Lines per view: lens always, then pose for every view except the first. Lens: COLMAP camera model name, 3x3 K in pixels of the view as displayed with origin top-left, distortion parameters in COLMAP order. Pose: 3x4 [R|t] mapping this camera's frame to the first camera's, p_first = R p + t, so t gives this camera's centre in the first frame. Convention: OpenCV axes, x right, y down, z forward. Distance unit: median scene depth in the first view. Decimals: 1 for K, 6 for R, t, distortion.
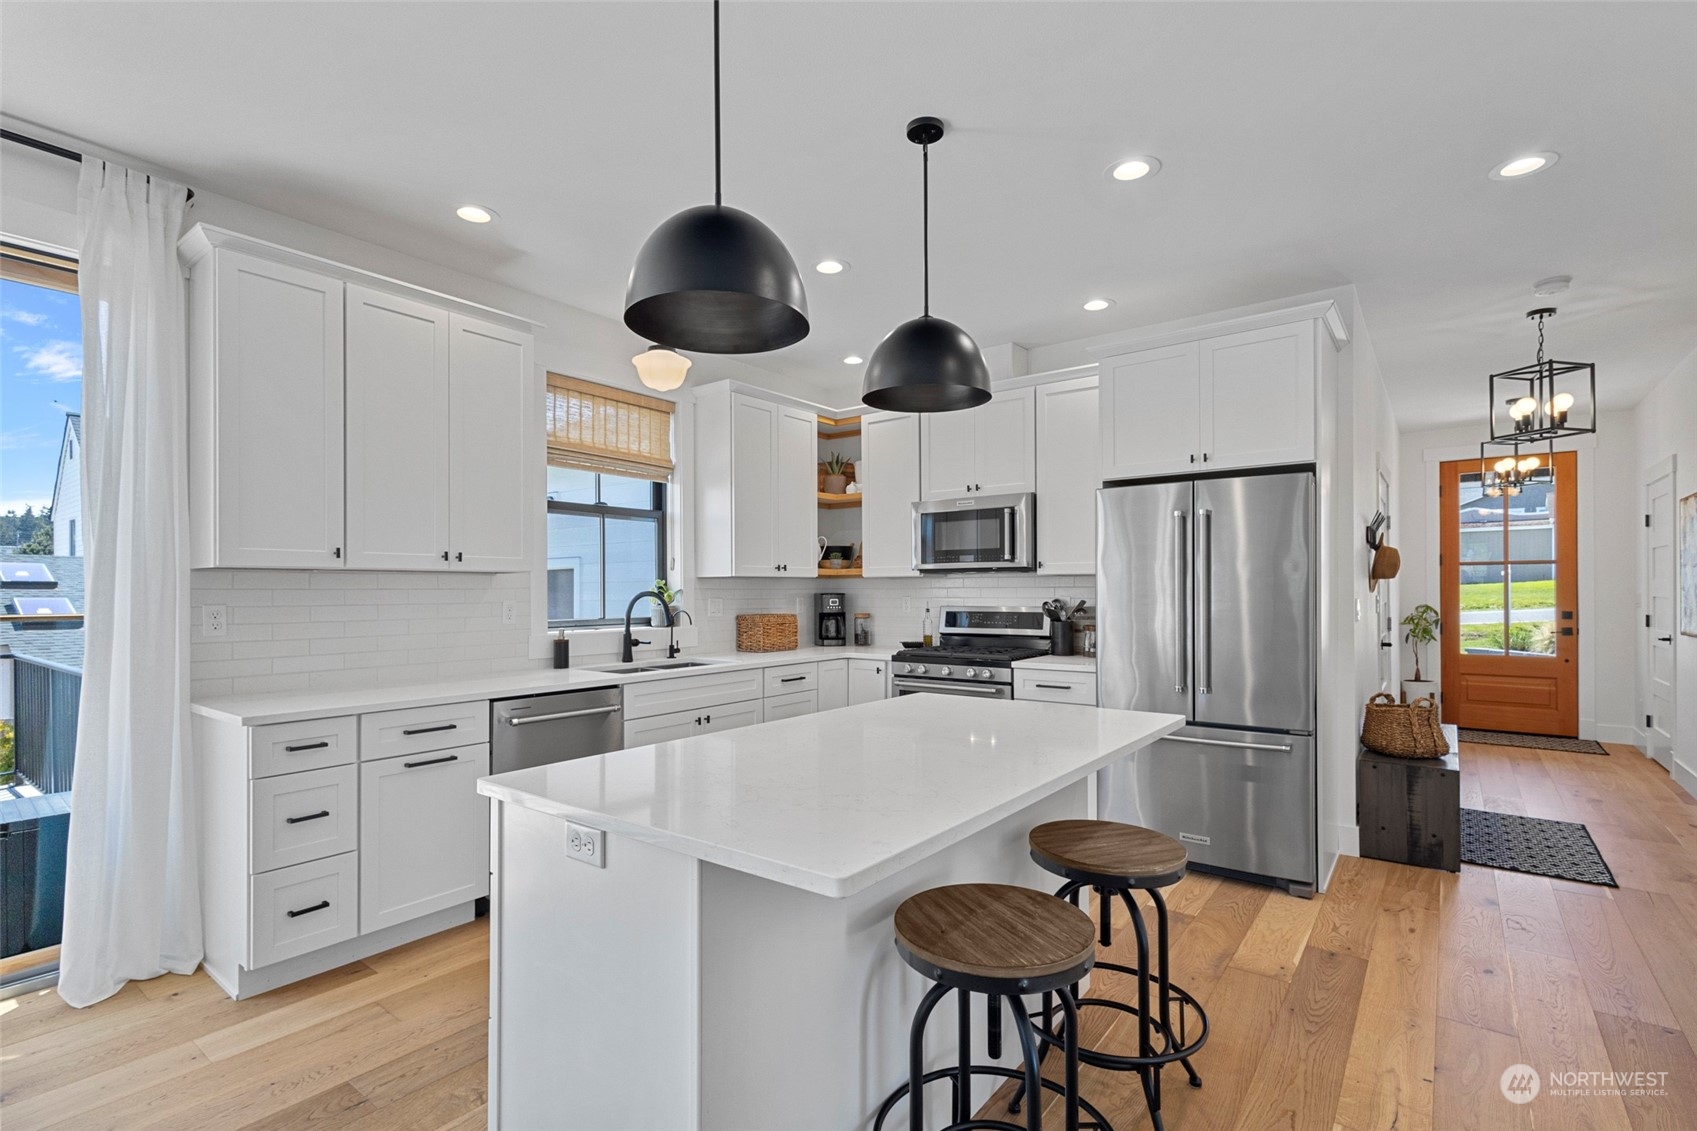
lens RADIAL K [[788.1, 0, 850.3], [0, 788.1, 581.8], [0, 0, 1]] dist [0.001709, 0.000972]
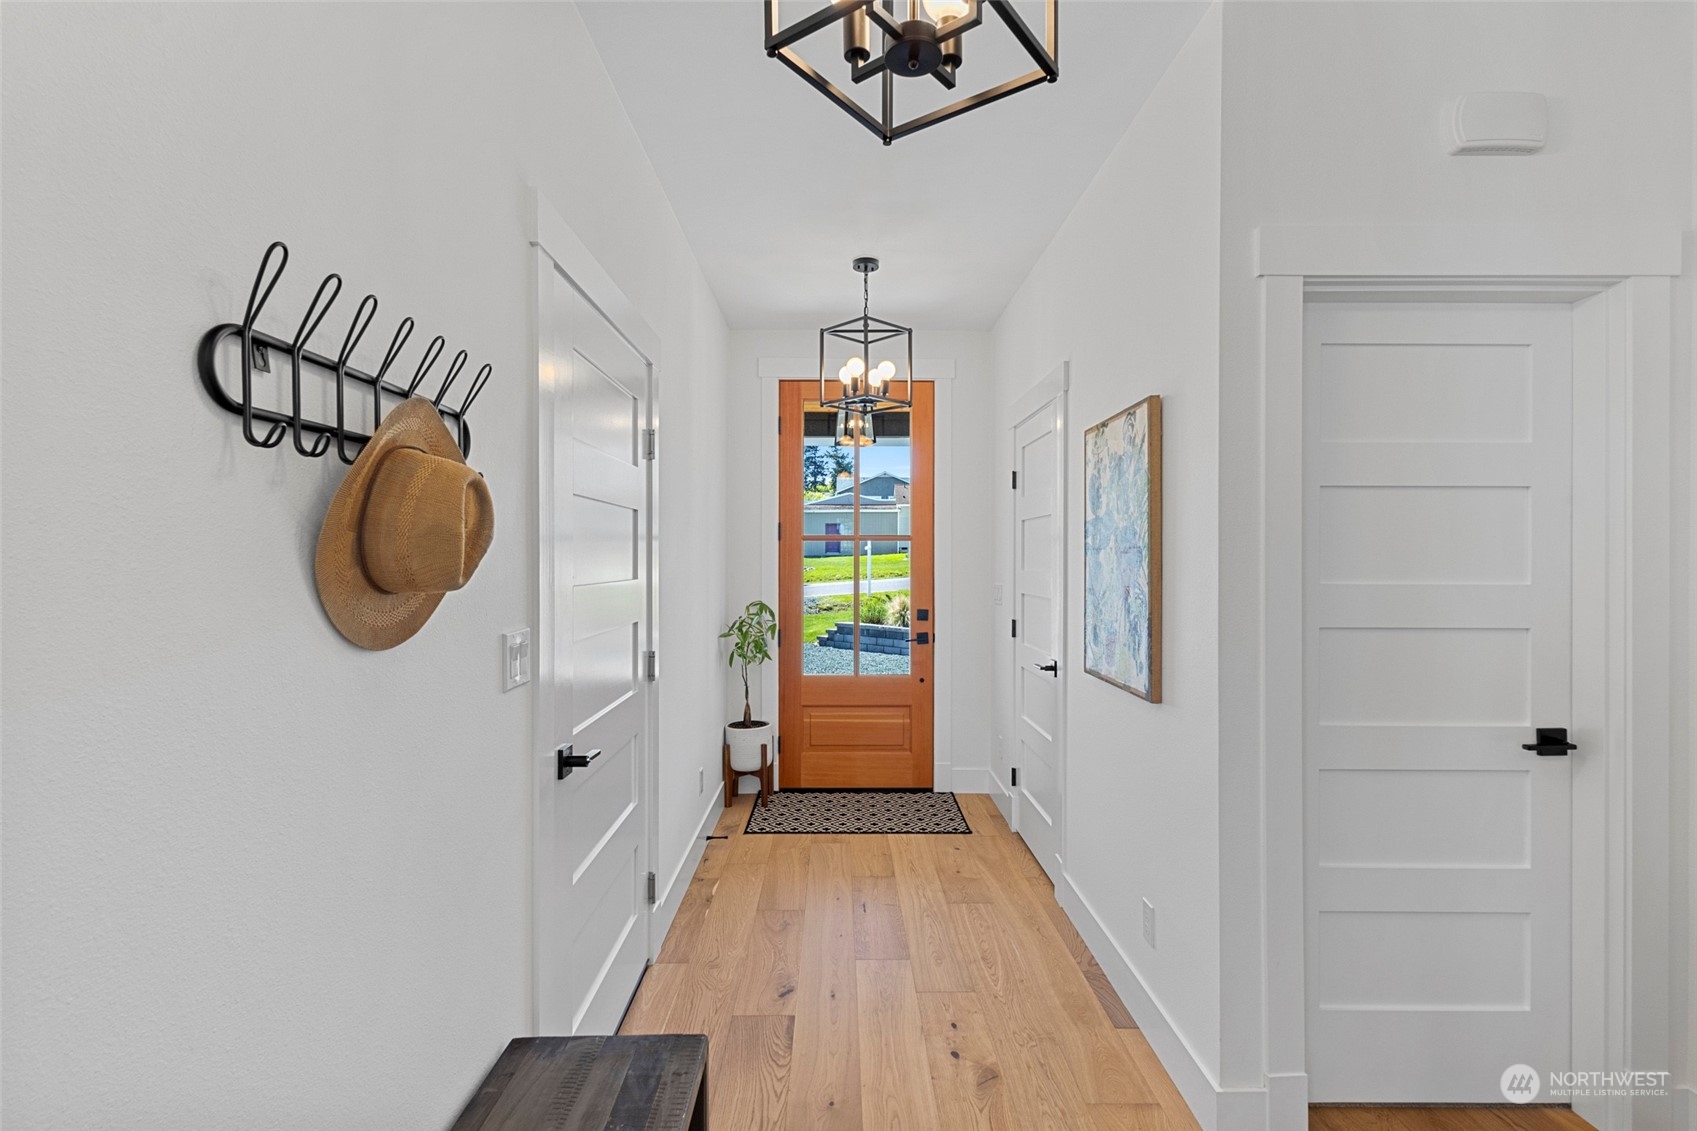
lens RADIAL K [[788.1, 0, 850.3], [0, 788.1, 581.8], [0, 0, 1]] dist [0.001709, 0.000972]
pose [[0.785434, -0.015071, 0.618762, 0.401516], [-0.008803, 0.999330, 0.035515, -0.010739], [-0.618883, -0.033342, 0.784775, 0.465519]]
